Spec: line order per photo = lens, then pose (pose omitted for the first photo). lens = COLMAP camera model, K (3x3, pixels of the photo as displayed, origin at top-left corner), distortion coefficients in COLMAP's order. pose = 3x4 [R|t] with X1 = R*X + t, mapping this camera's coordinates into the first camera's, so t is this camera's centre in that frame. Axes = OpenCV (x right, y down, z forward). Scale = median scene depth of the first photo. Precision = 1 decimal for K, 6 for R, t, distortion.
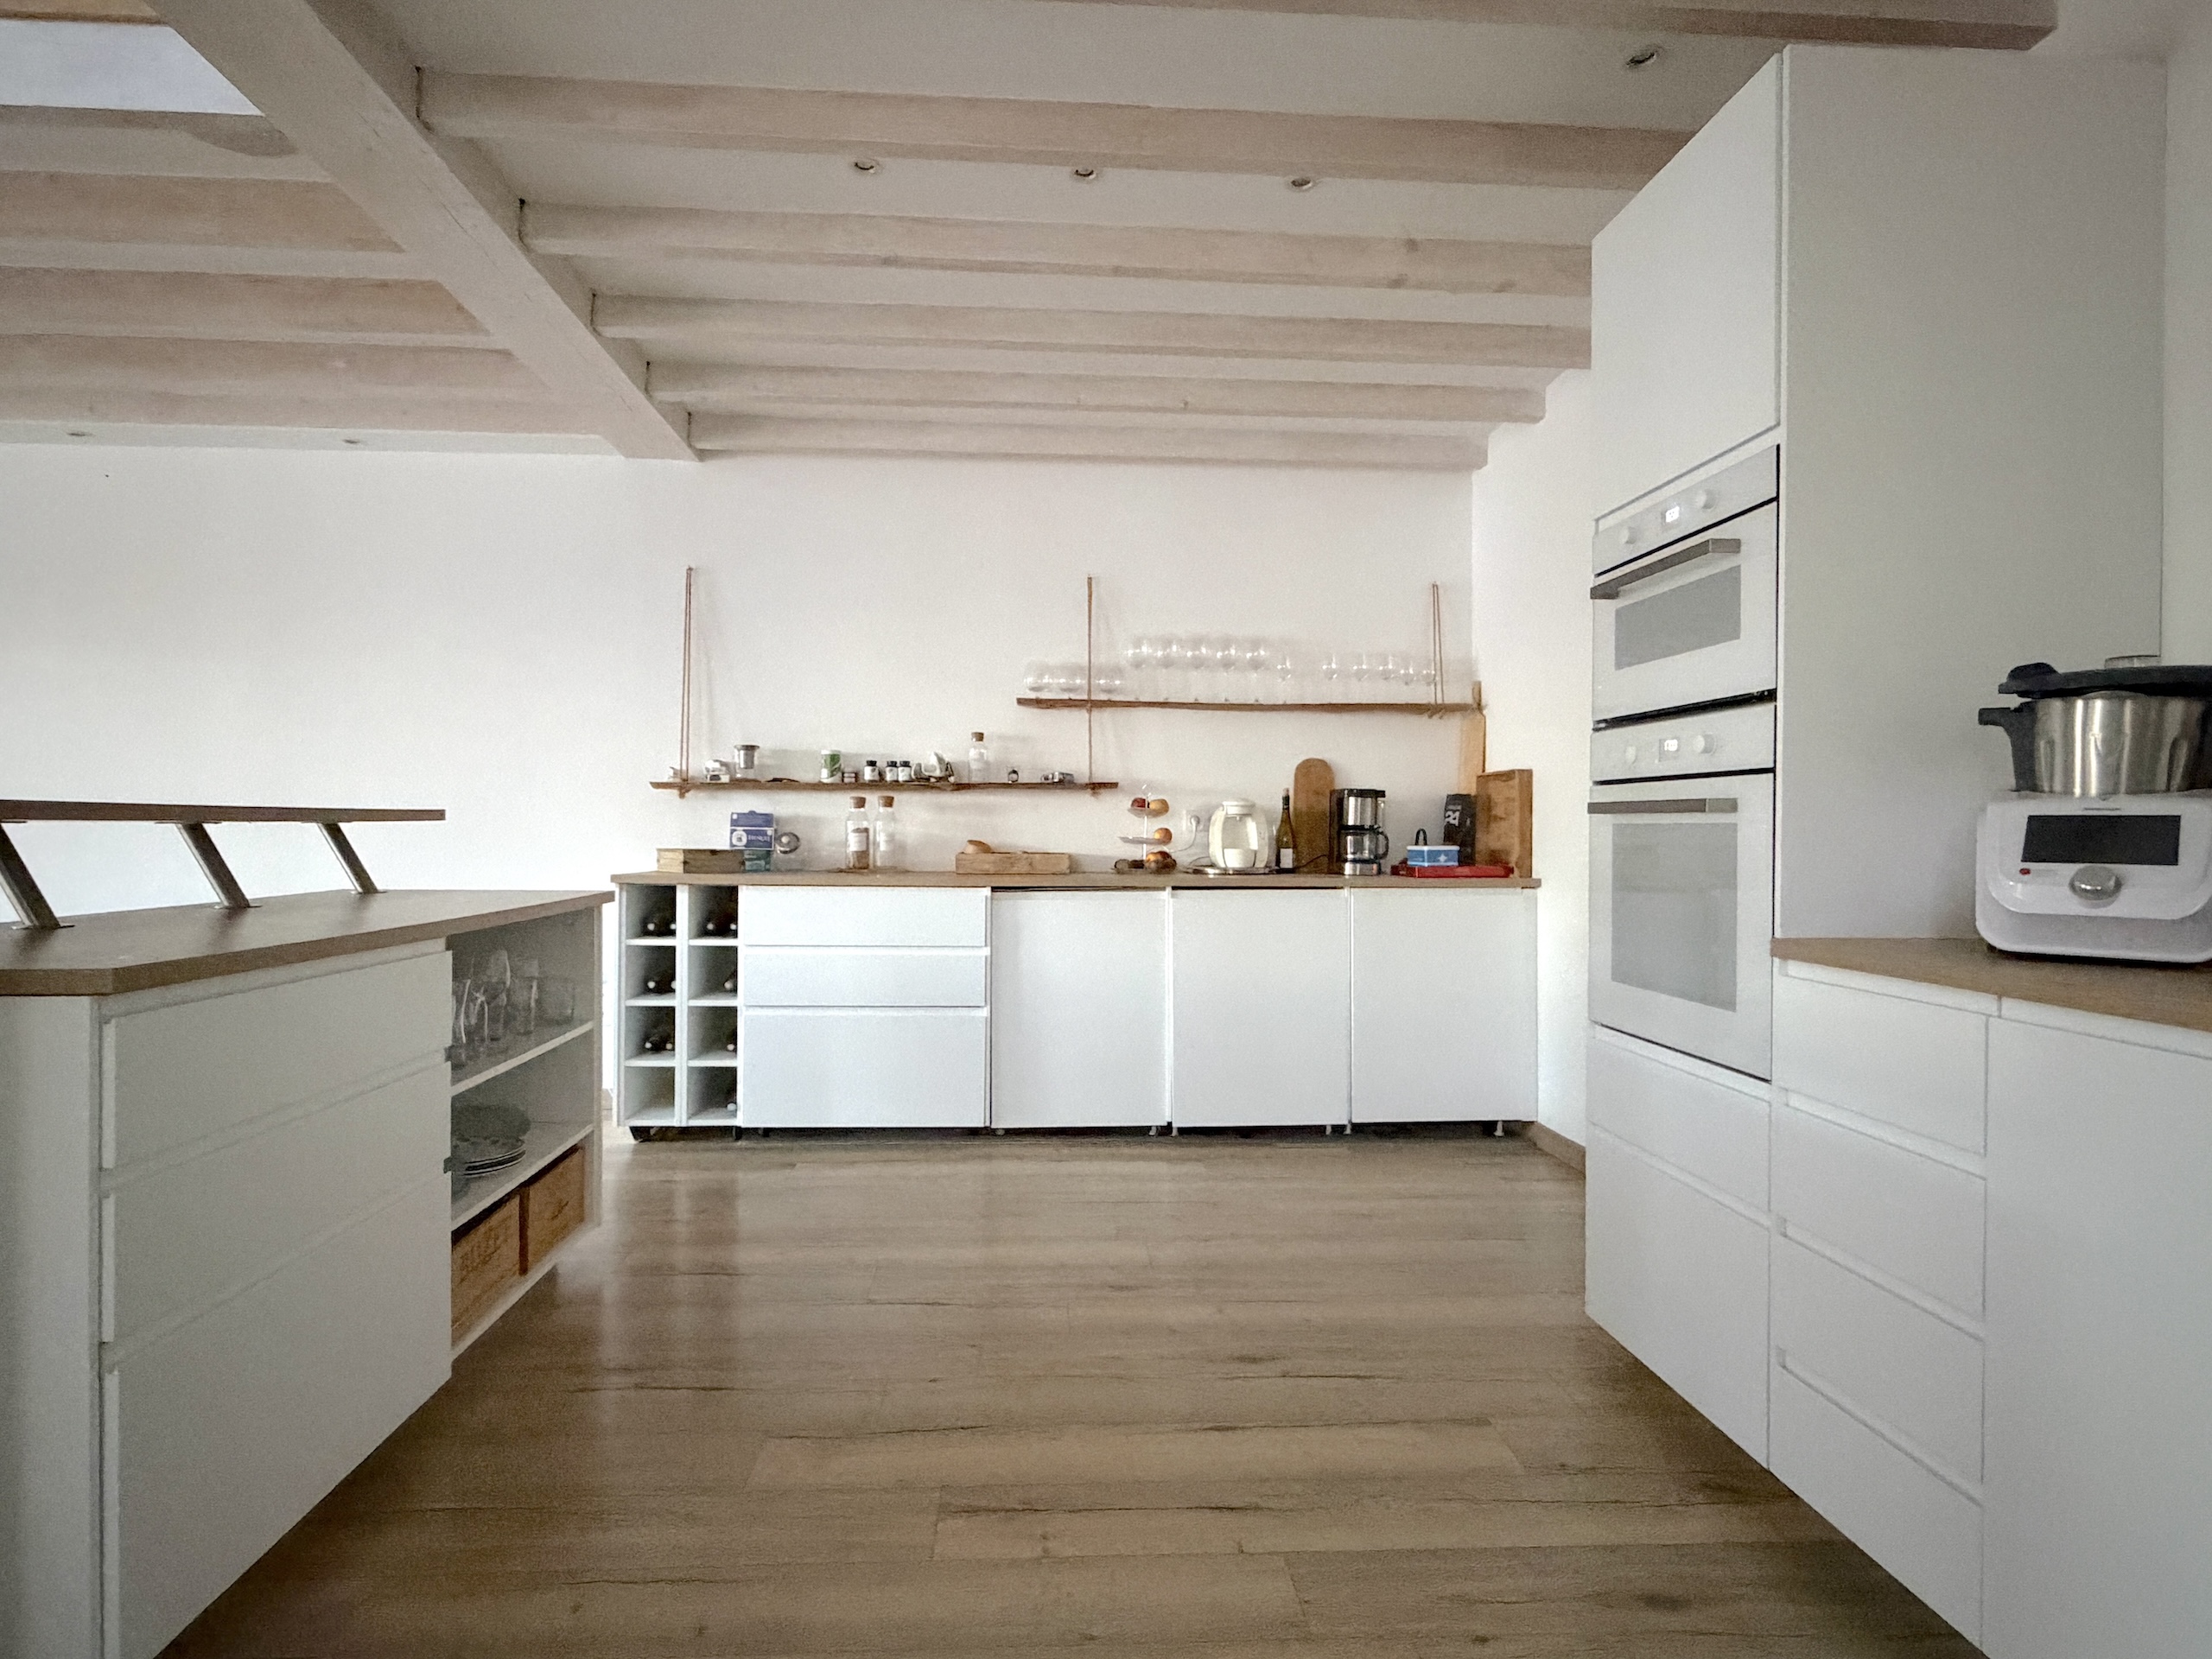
lens RADIAL K [[1204.9, 0, 1092.7], [0, 1204.9, 824.4], [0, 0, 1]] dist [-0.017779, 0.004342]
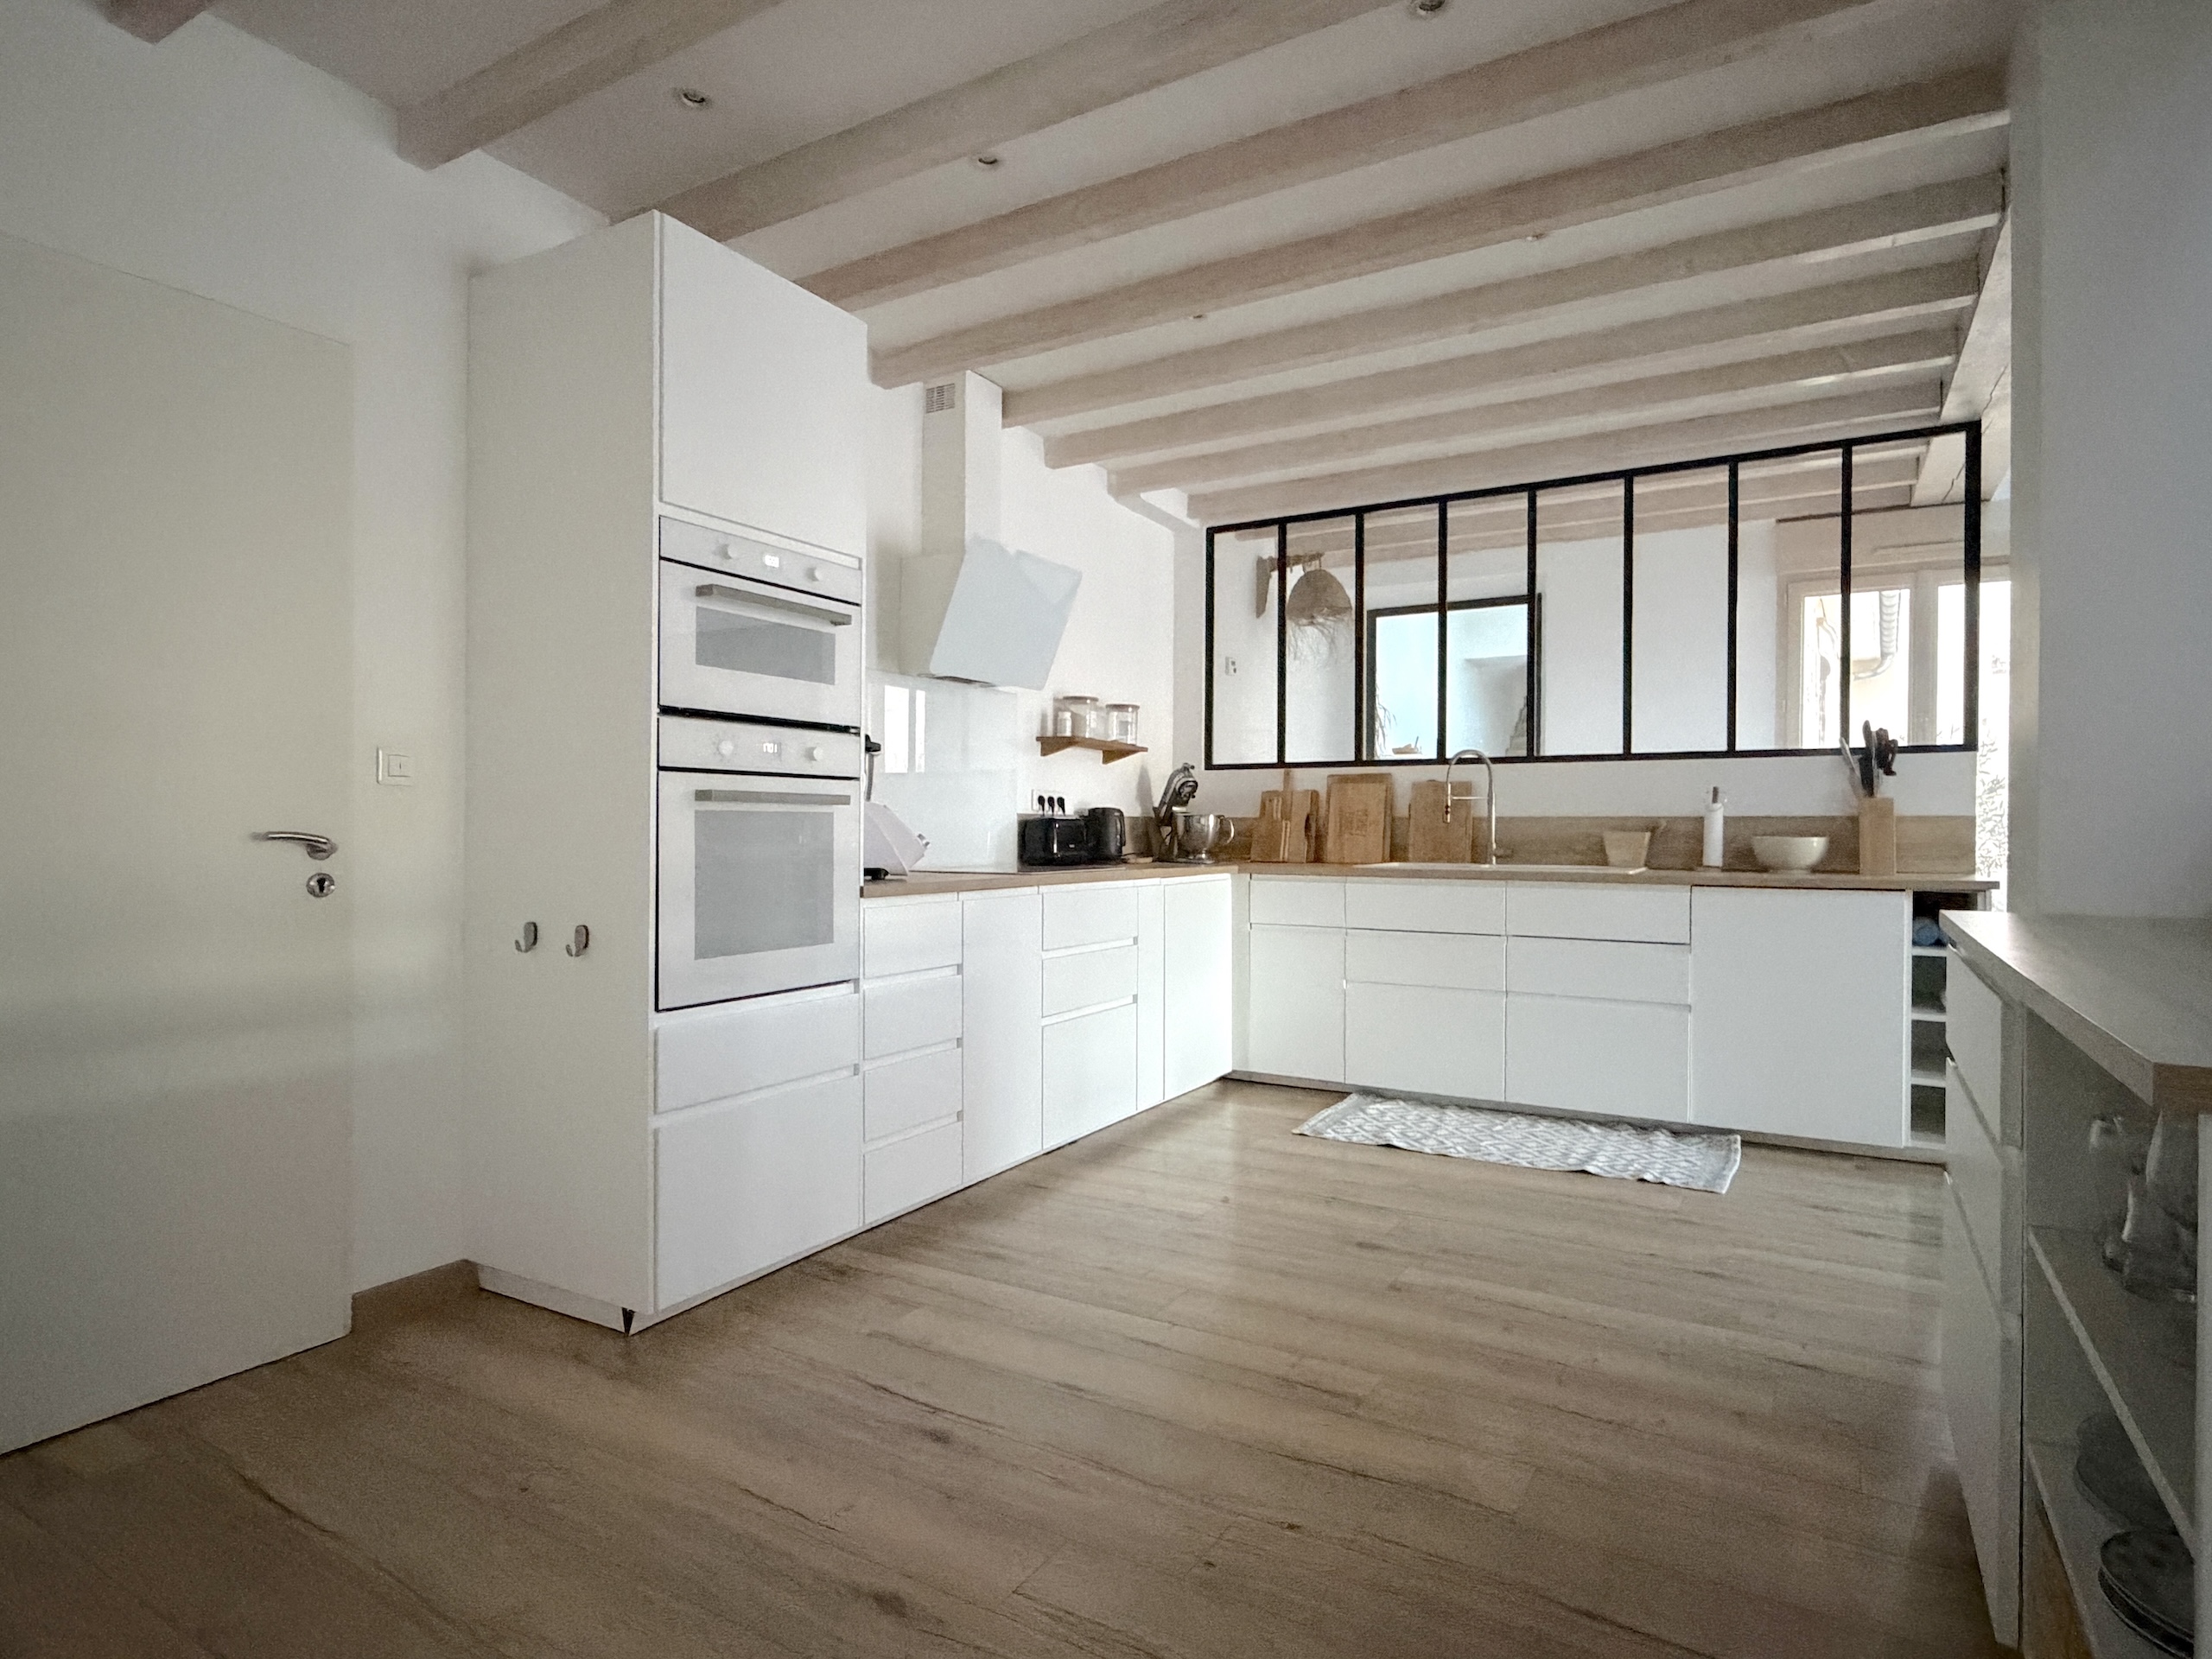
lens RADIAL K [[1204.9, 0, 1095.2], [0, 1204.9, 832.3], [0, 0, 1]] dist [-0.017779, 0.004342]
pose [[-0.823958, 0.003878, 0.566637, -0.235494], [0.004775, 0.999989, 0.000100, 0.010772], [-0.566630, 0.002788, -0.823968, 0.866901]]
